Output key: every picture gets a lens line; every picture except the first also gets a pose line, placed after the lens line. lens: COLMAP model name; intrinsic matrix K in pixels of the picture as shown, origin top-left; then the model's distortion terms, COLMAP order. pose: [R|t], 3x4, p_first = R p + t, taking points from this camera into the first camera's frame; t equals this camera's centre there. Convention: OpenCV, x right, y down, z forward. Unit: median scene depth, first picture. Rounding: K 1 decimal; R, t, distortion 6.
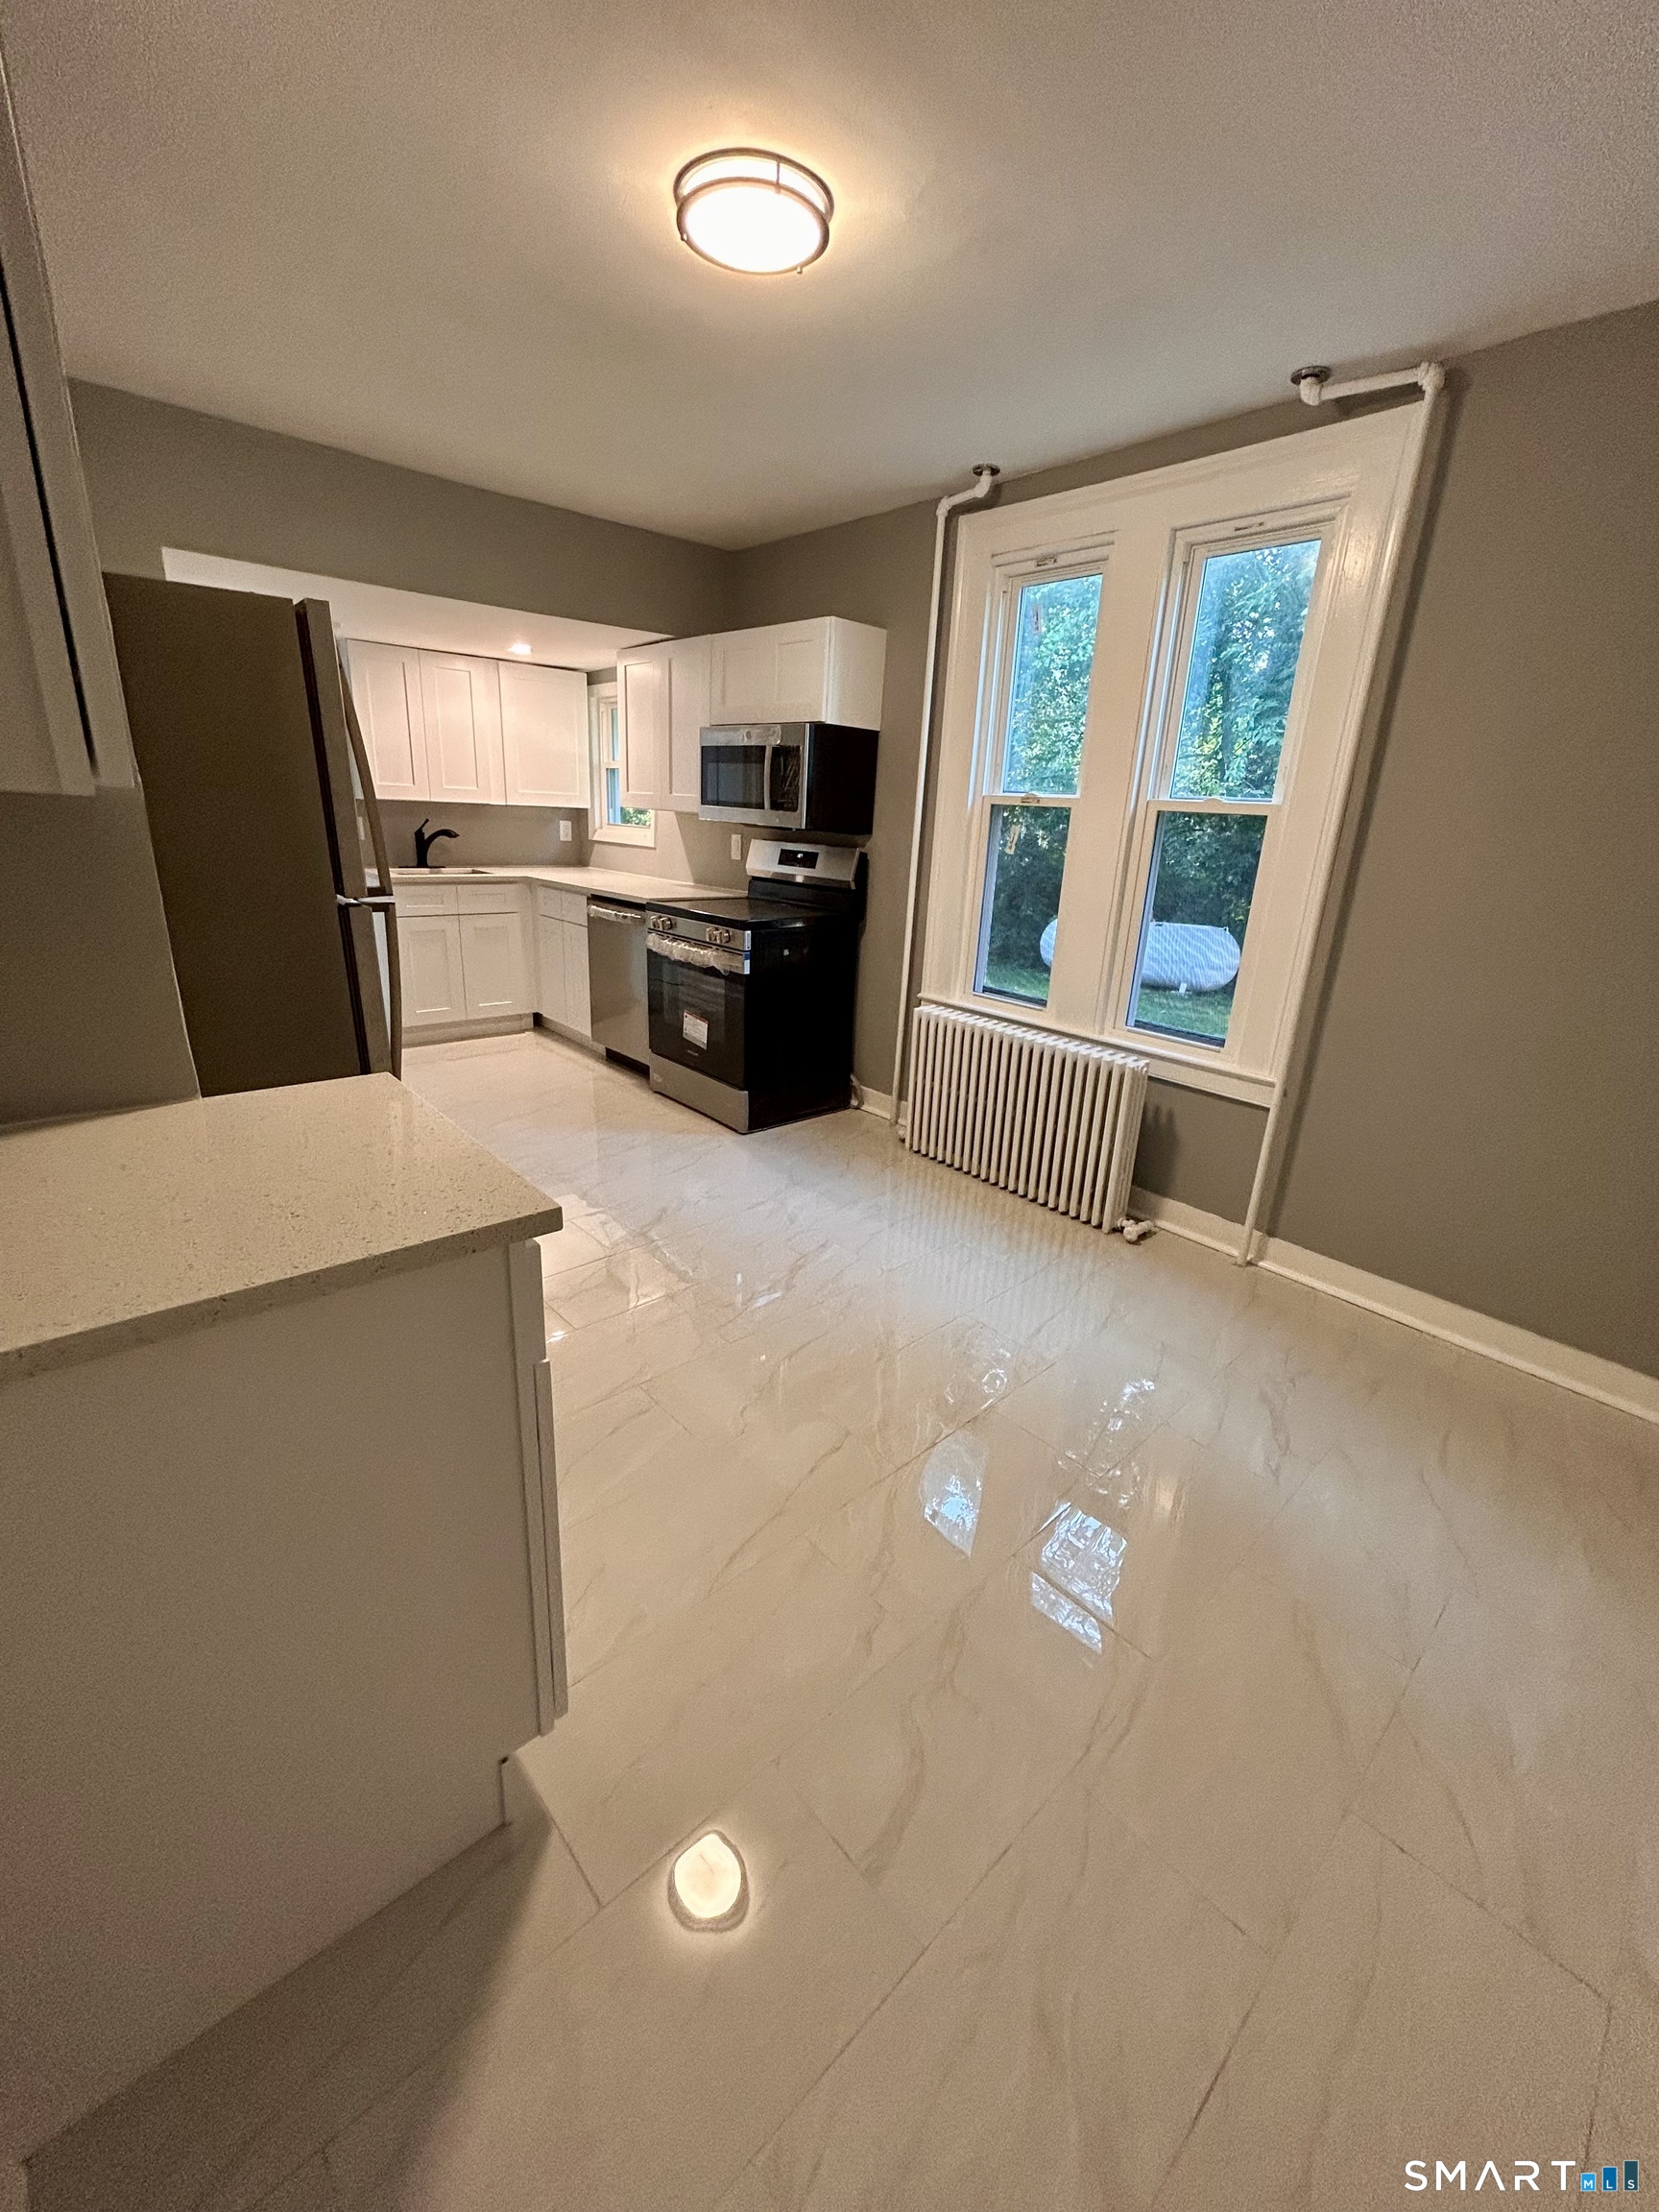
lens RADIAL K [[893.7, 0, 831.9], [0, 893.7, 1099.4], [0, 0, 1]] dist [-0.001508, 0.000268]
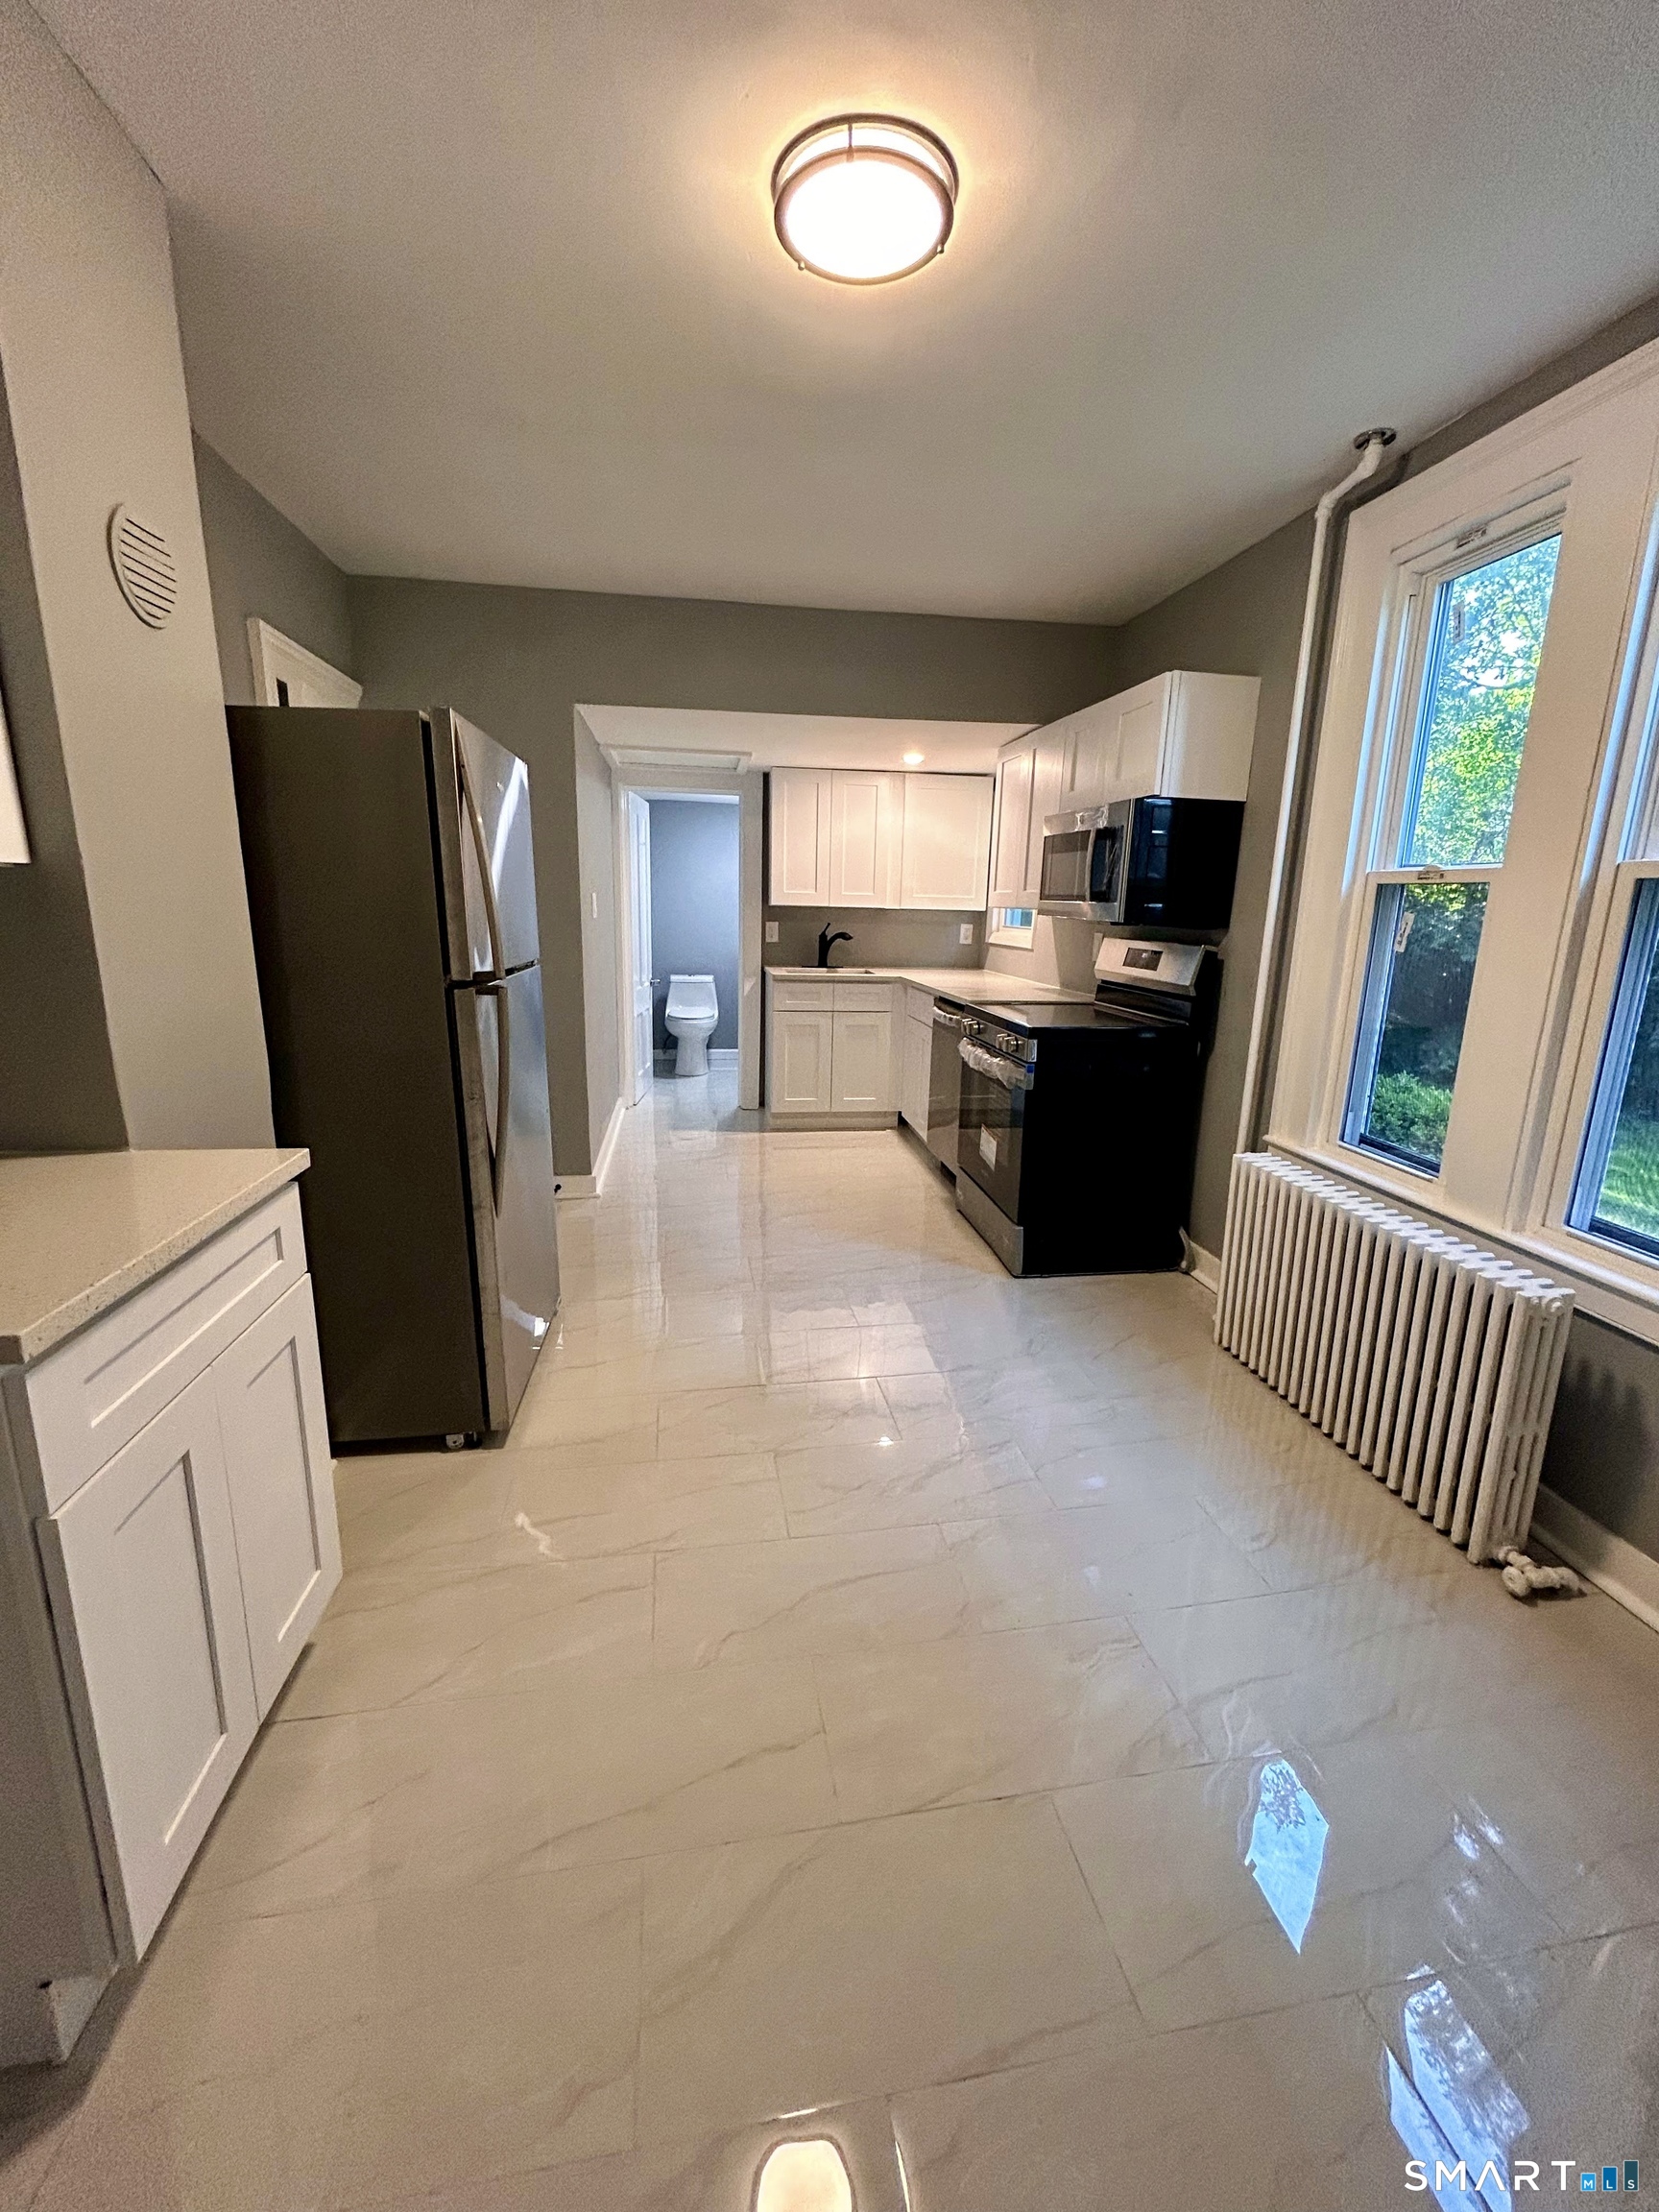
lens RADIAL K [[893.7, 0, 831.9], [0, 893.7, 1099.4], [0, 0, 1]] dist [-0.001508, 0.000268]
pose [[0.836205, 0.090795, -0.540849, 0.206218], [-0.153458, 0.985542, -0.071812, -0.041500], [0.526509, 0.143047, 0.838049, 0.190897]]
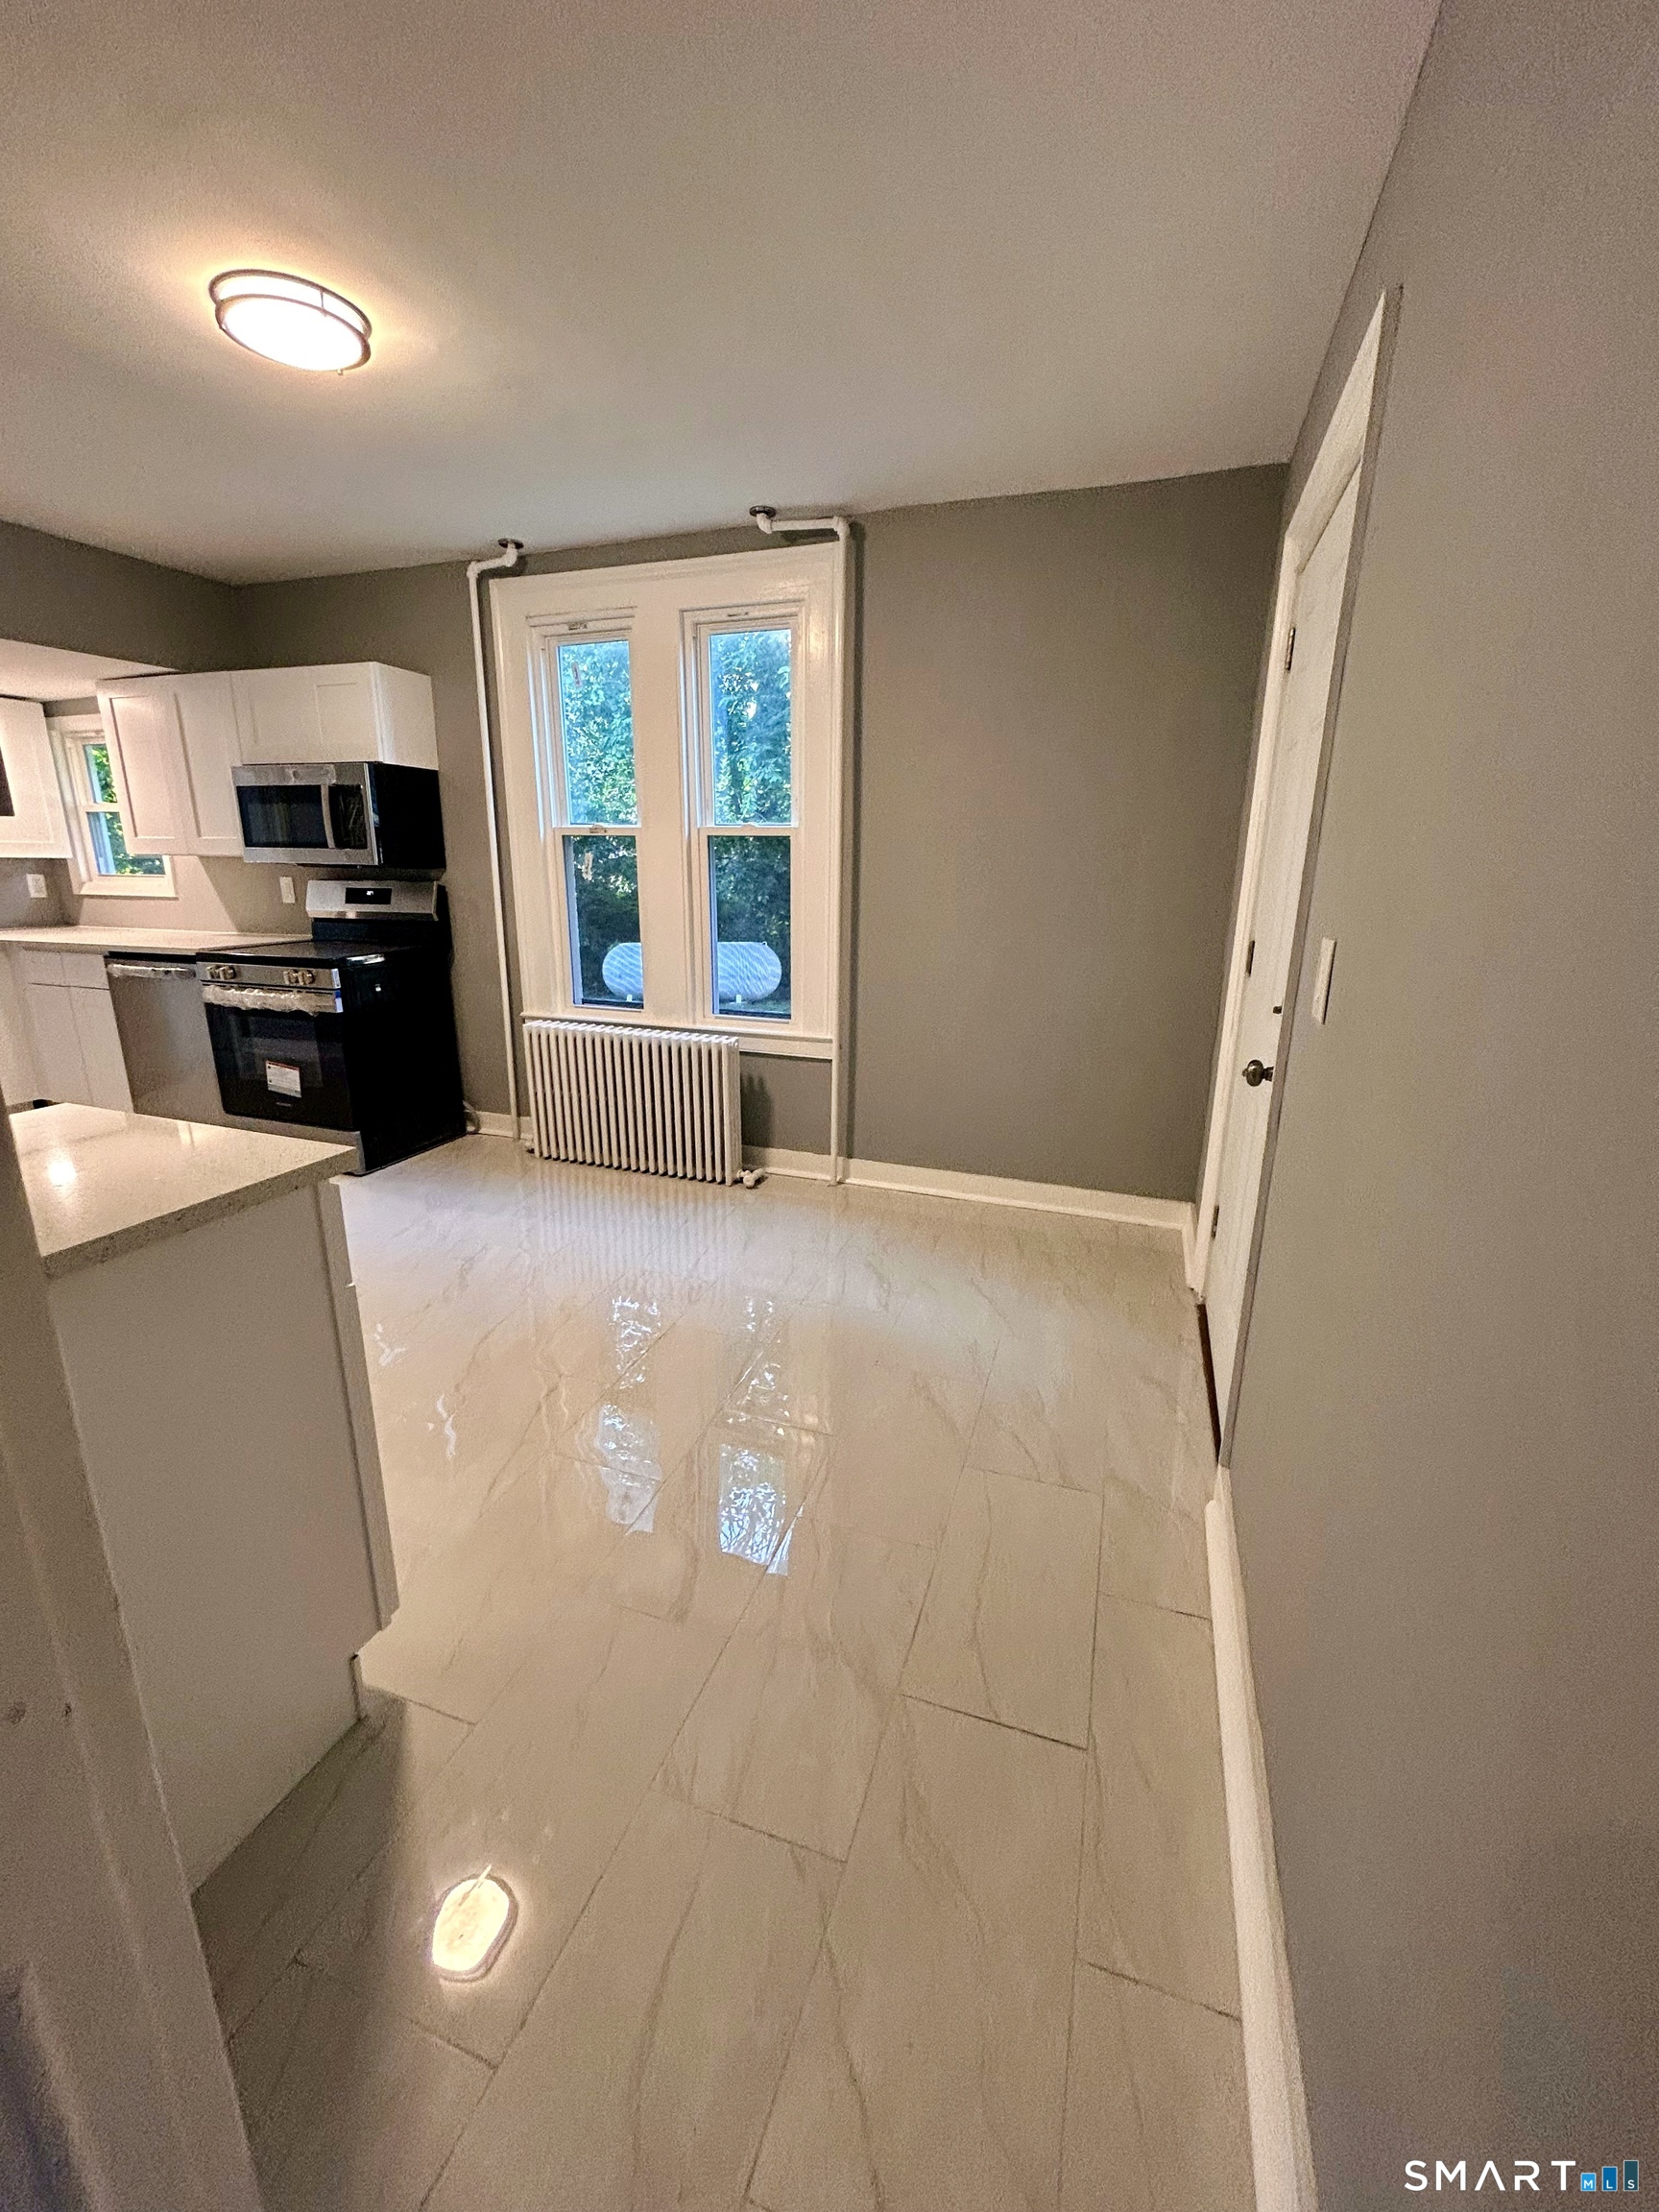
lens RADIAL K [[893.7, 0, 831.9], [0, 893.7, 1099.4], [0, 0, 1]] dist [-0.001508, 0.000268]
pose [[0.879863, -0.162589, 0.446548, -0.073768], [0.179064, 0.983823, 0.005389, 0.046120], [-0.440200, 0.075219, 0.894743, -0.115854]]
